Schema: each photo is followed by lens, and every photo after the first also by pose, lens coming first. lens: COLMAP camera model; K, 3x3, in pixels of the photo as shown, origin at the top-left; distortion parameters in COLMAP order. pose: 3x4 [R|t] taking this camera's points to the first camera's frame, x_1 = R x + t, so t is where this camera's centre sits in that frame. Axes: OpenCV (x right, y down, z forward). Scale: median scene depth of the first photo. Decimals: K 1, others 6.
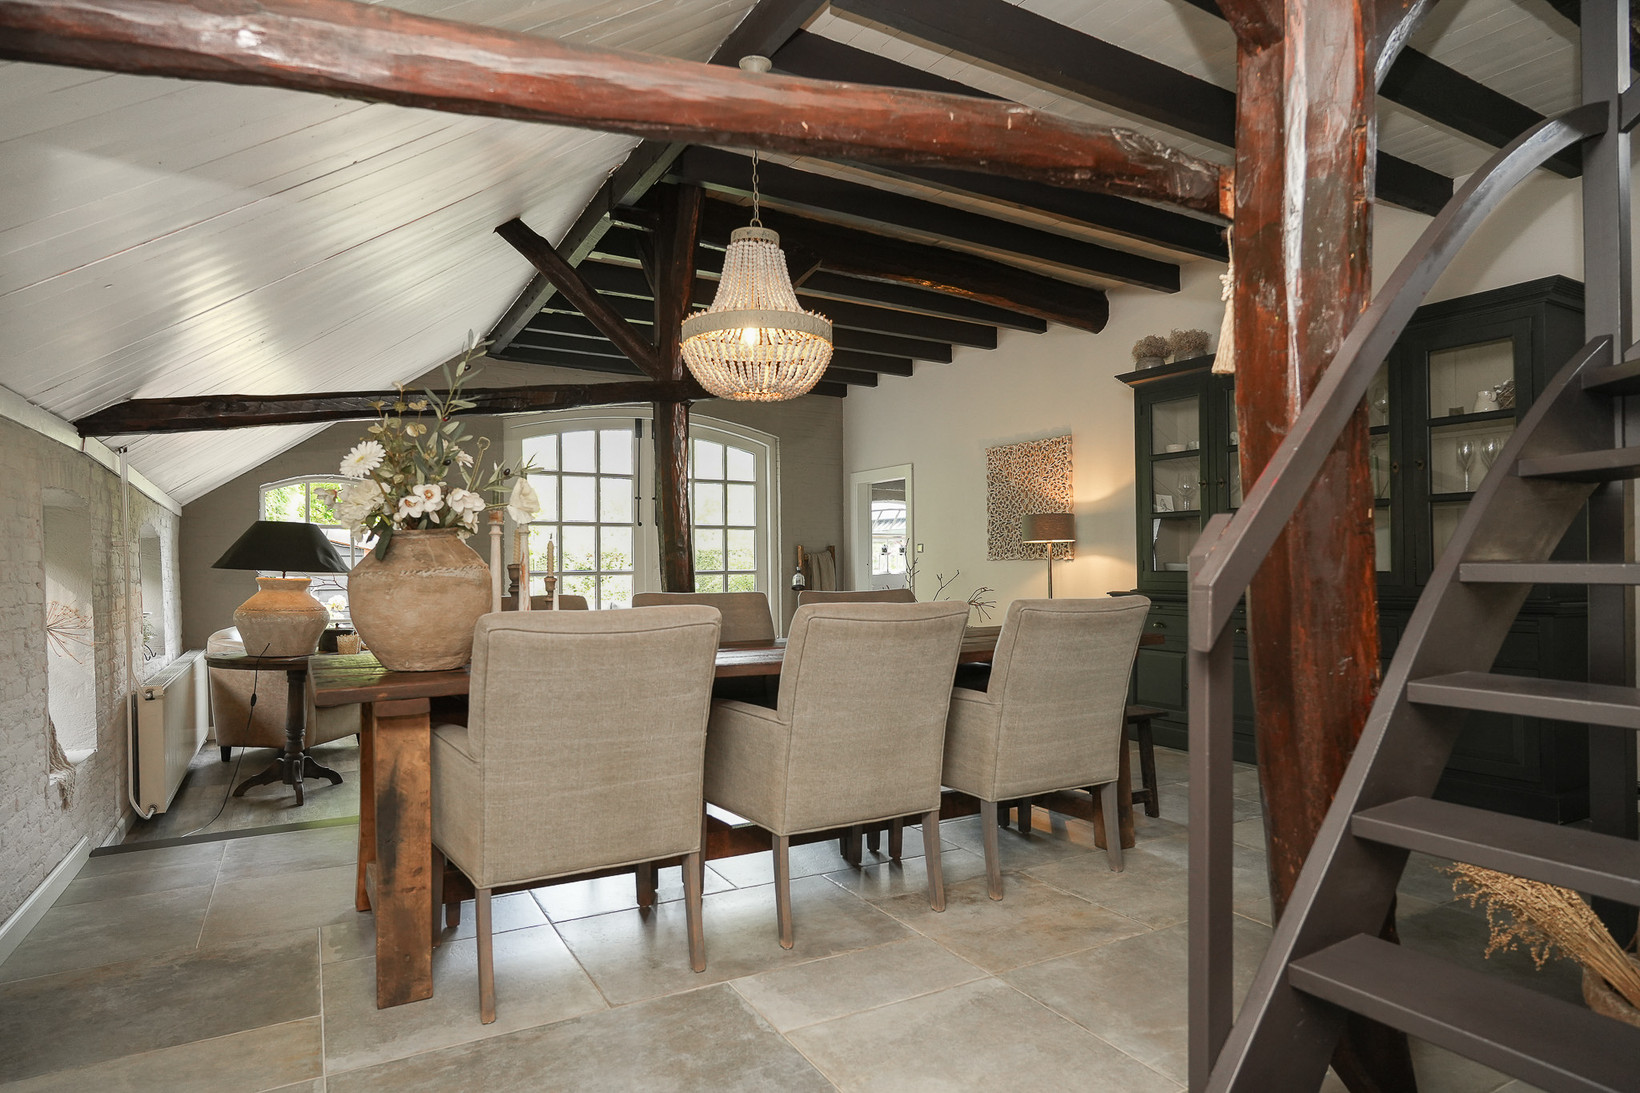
lens RADIAL K [[947.6, 0, 827.8], [0, 947.6, 561.5], [0, 0, 1]] dist [-0.034894, 0.019203]
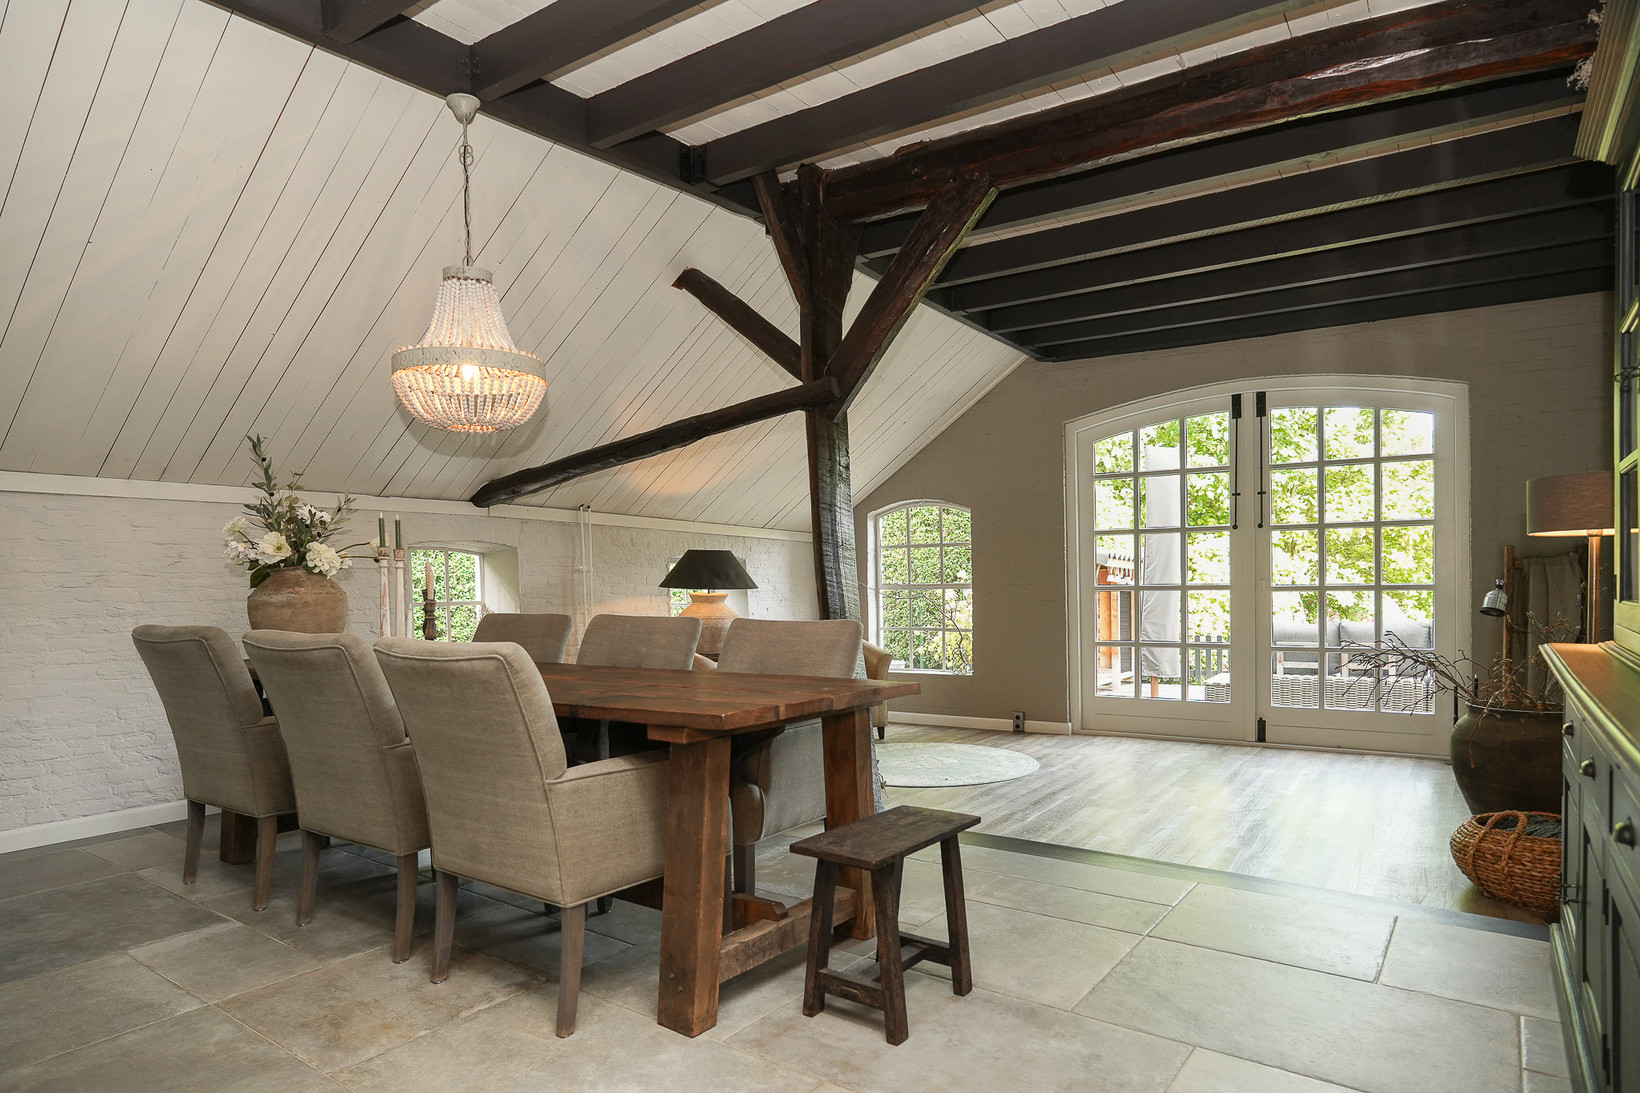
lens RADIAL K [[947.6, 0, 786.1], [0, 947.6, 598.9], [0, 0, 1]] dist [-0.034894, 0.019203]
pose [[0.418561, 0.012026, -0.908109, 1.538601], [0.009599, 0.999798, 0.017664, 0.014638], [0.908138, -0.016110, 0.418361, 1.363598]]
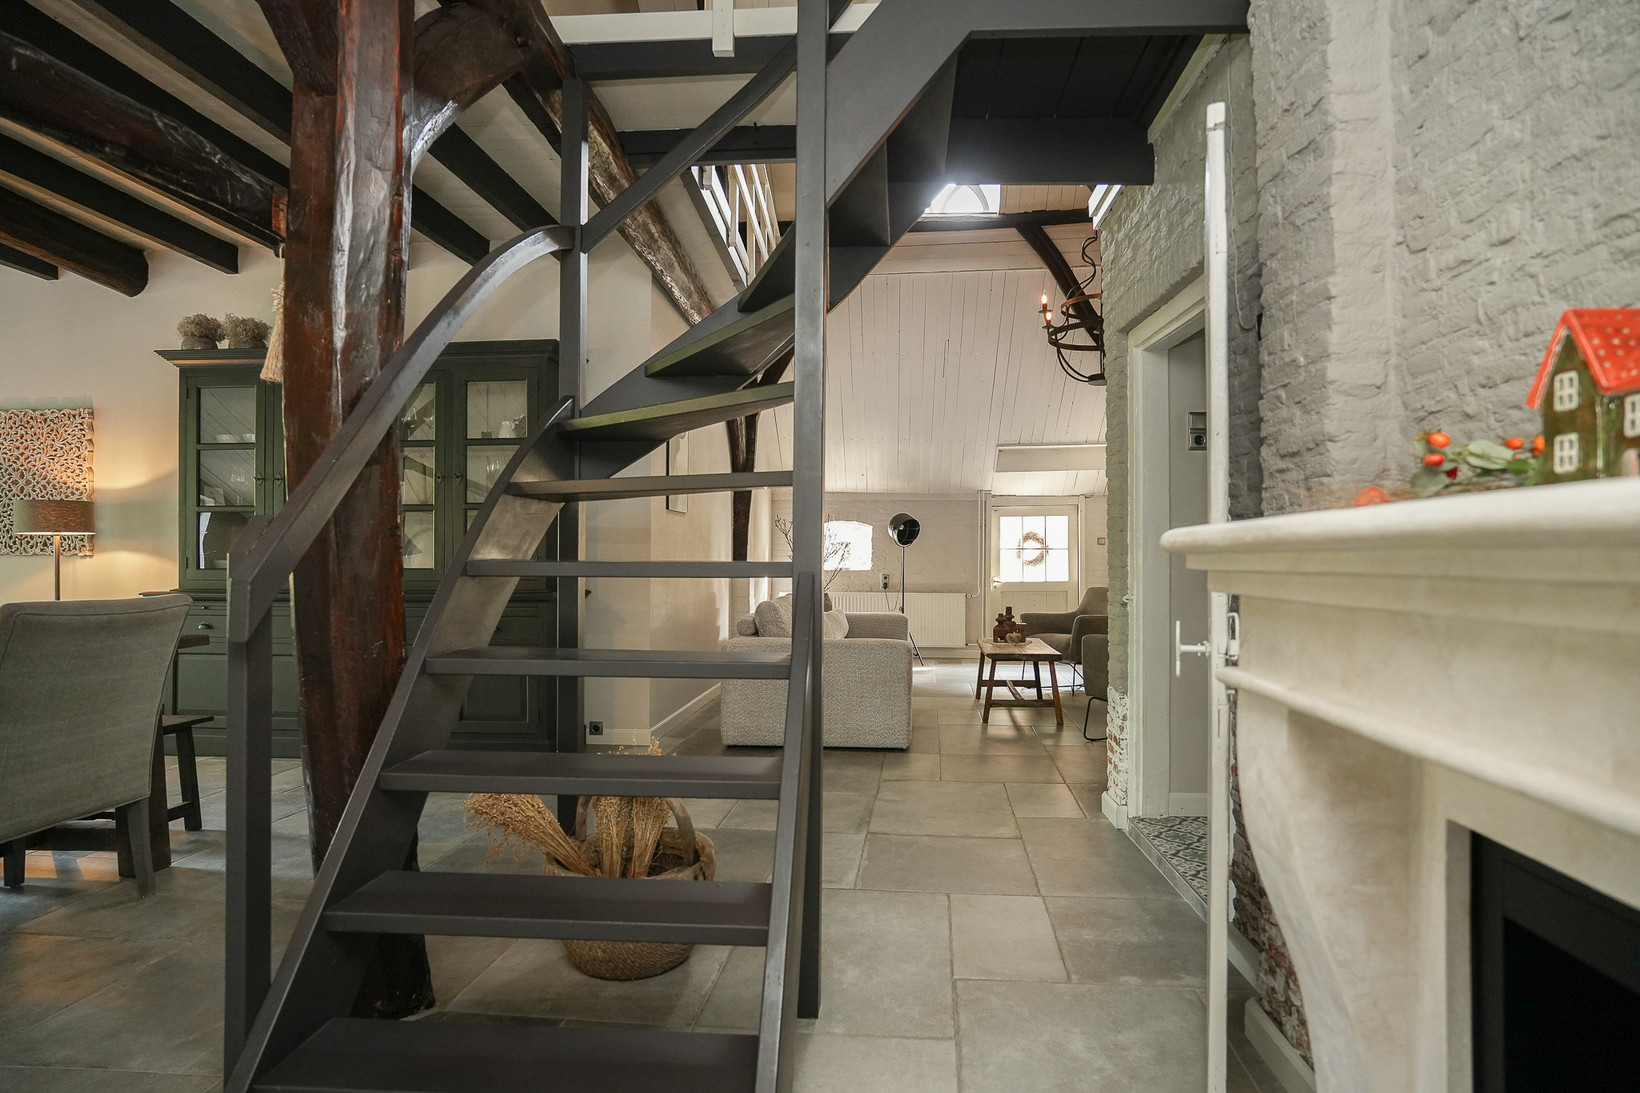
lens RADIAL K [[947.6, 0, 846.6], [0, 947.6, 542.7], [0, 0, 1]] dist [-0.034894, 0.019203]
pose [[0.594930, 0.016754, 0.803603, -0.037826], [-0.002663, 0.999818, -0.018873, -0.000192], [-0.803773, 0.009088, 0.594866, -0.141213]]
